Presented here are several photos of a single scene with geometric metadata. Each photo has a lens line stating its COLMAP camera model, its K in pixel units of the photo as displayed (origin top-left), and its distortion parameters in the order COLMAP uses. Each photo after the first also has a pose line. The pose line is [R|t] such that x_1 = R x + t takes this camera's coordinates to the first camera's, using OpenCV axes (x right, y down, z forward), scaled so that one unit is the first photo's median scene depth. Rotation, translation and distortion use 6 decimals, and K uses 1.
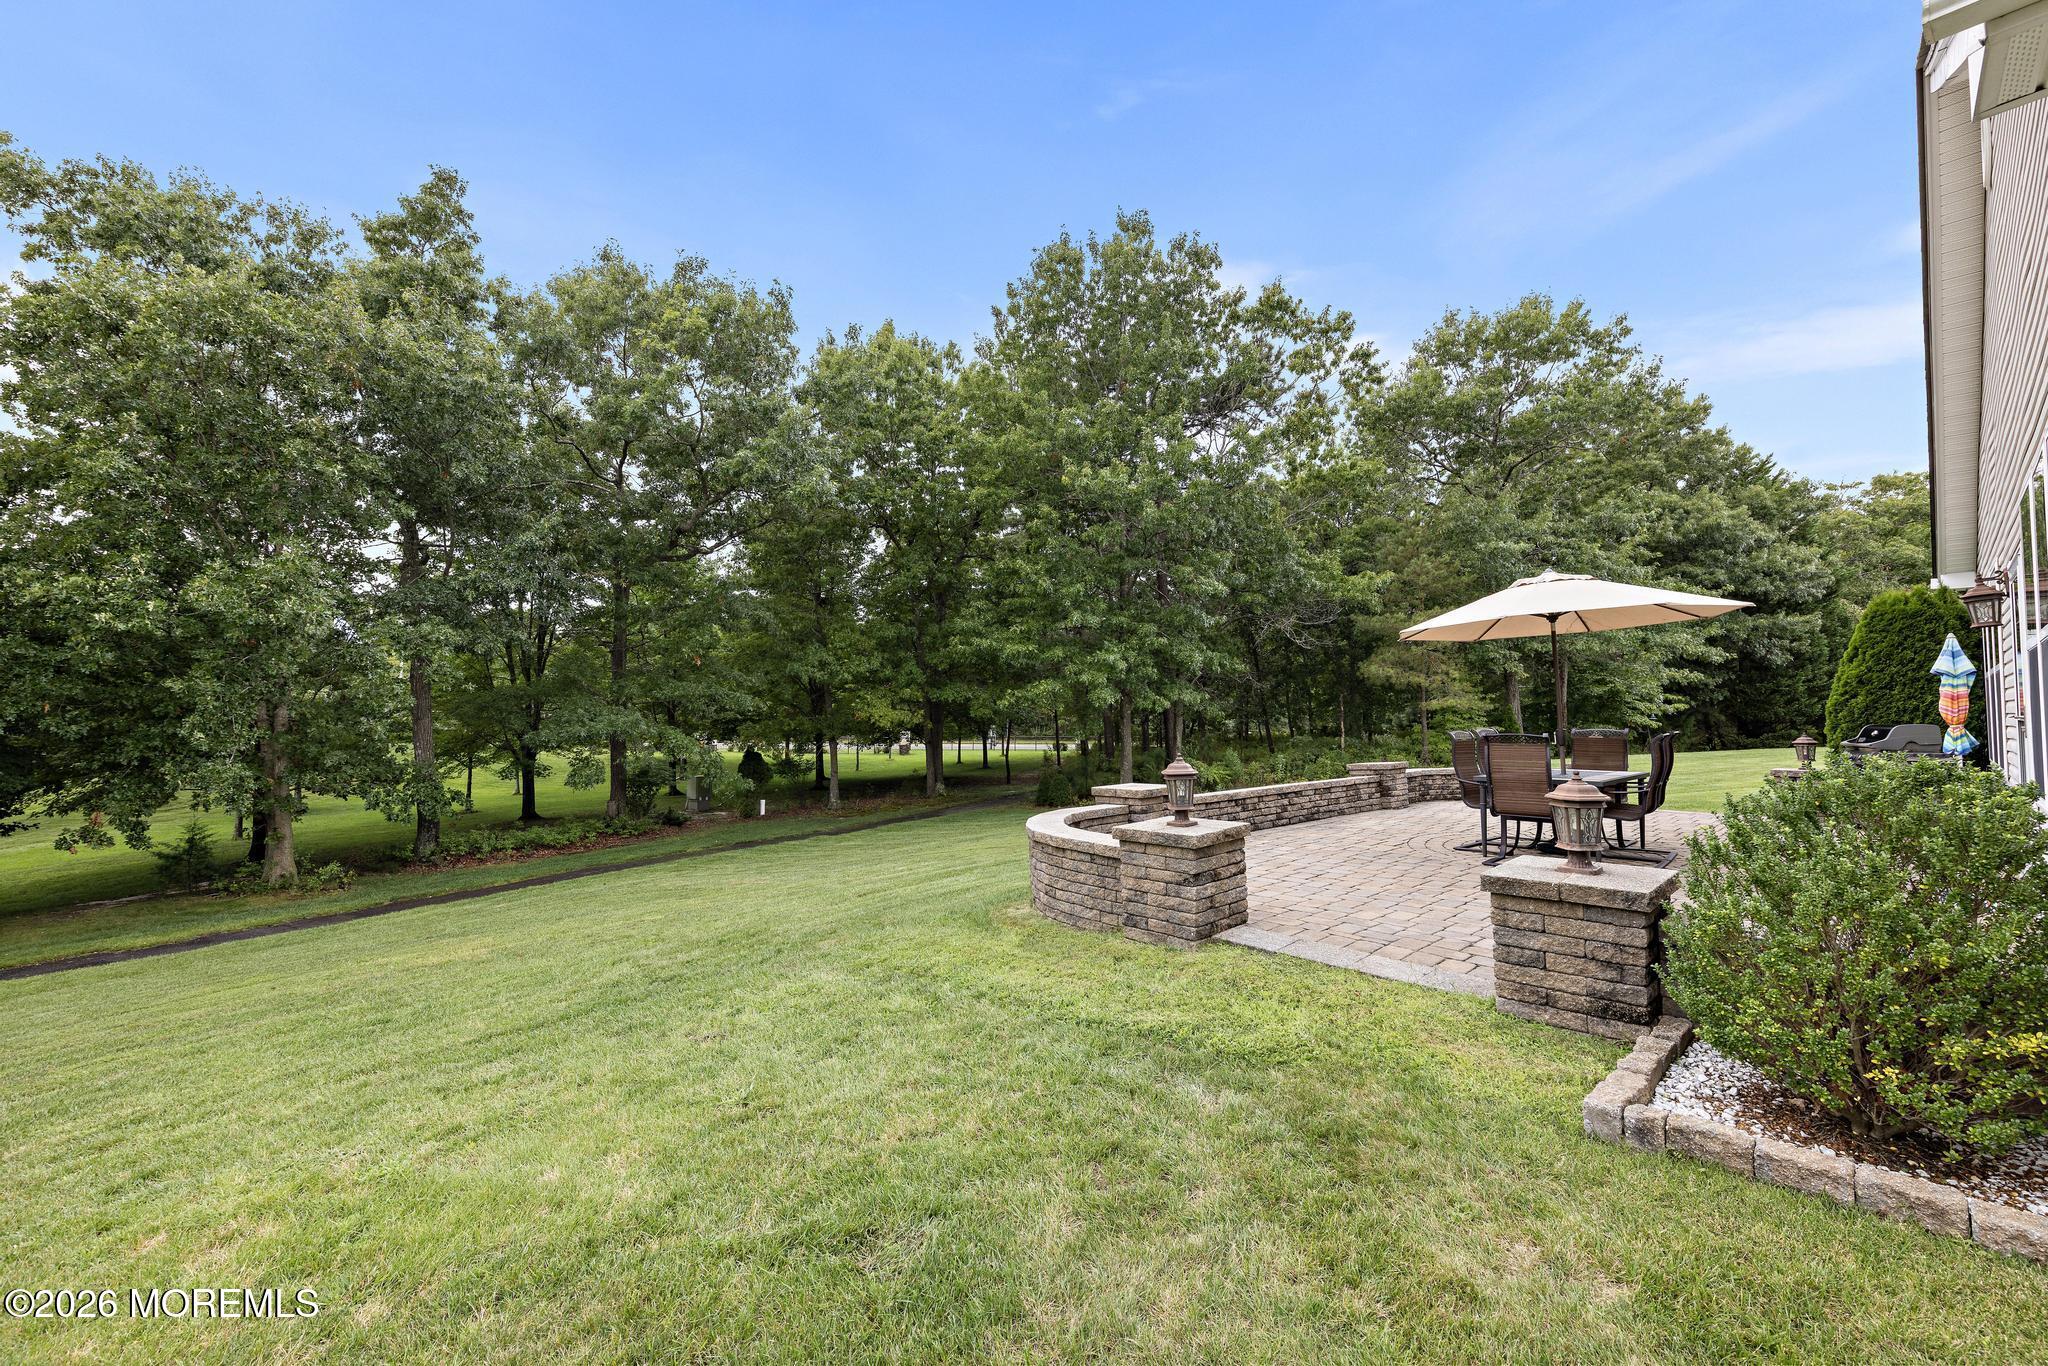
lens RADIAL K [[852.5, 0, 1018.6], [0, 852.5, 675.6], [0, 0, 1]] dist [0.004346, 0.000481]
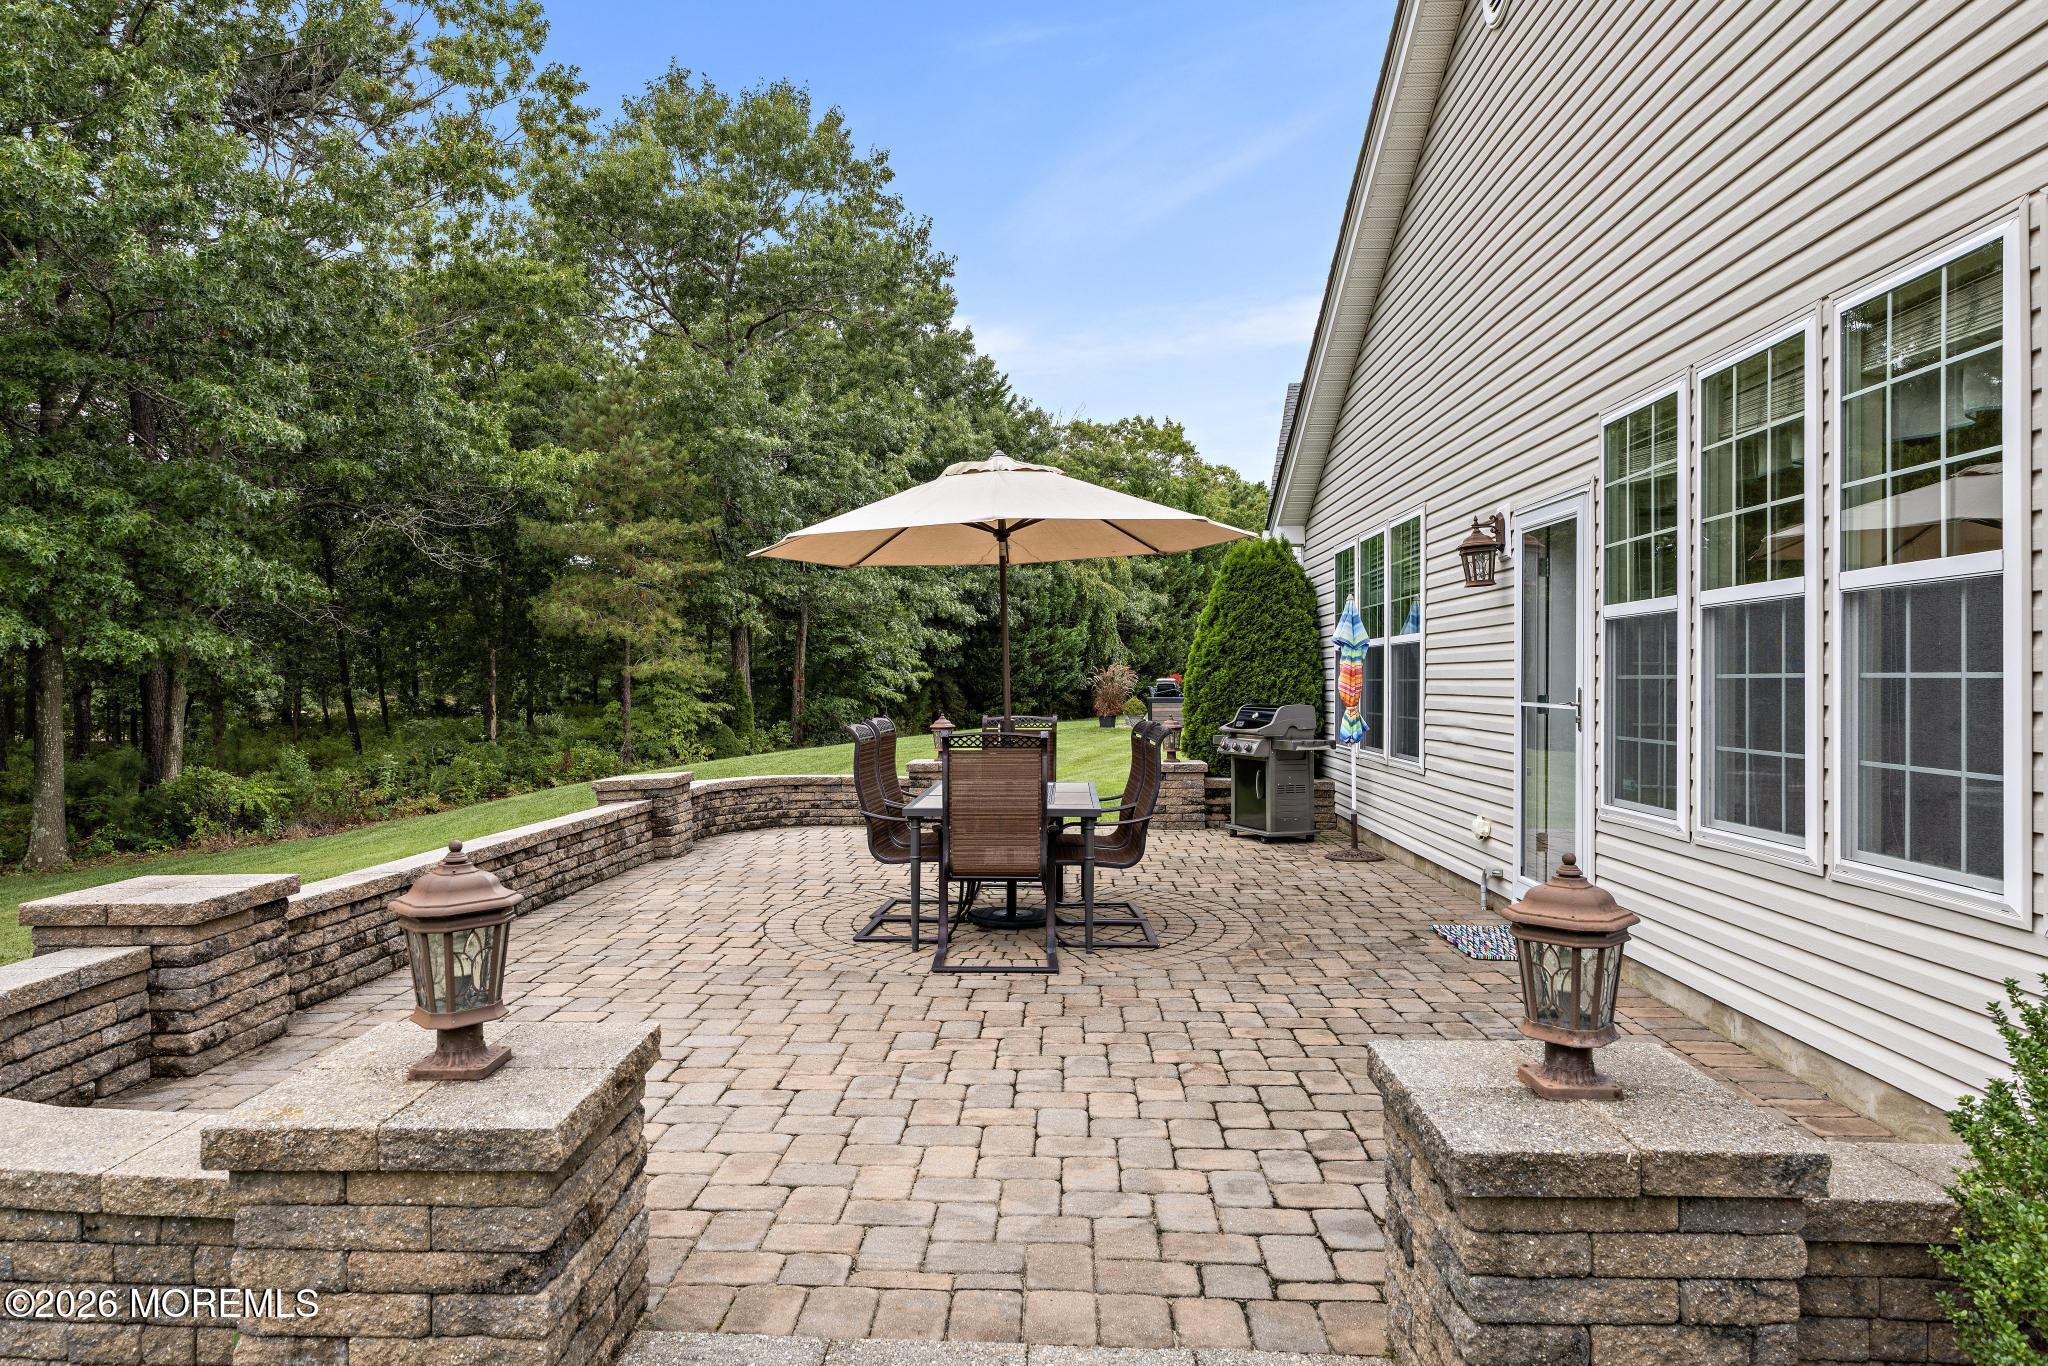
lens RADIAL K [[1291.7, 0, 1017.9], [0, 1291.7, 653.5], [0, 0, 1]] dist [0.009063, 0.002817]
pose [[0.709284, 0.021980, 0.704580, -0.000228], [-0.039932, 0.999162, 0.009029, 0.002498], [-0.703790, -0.034540, 0.709568, 0.107947]]
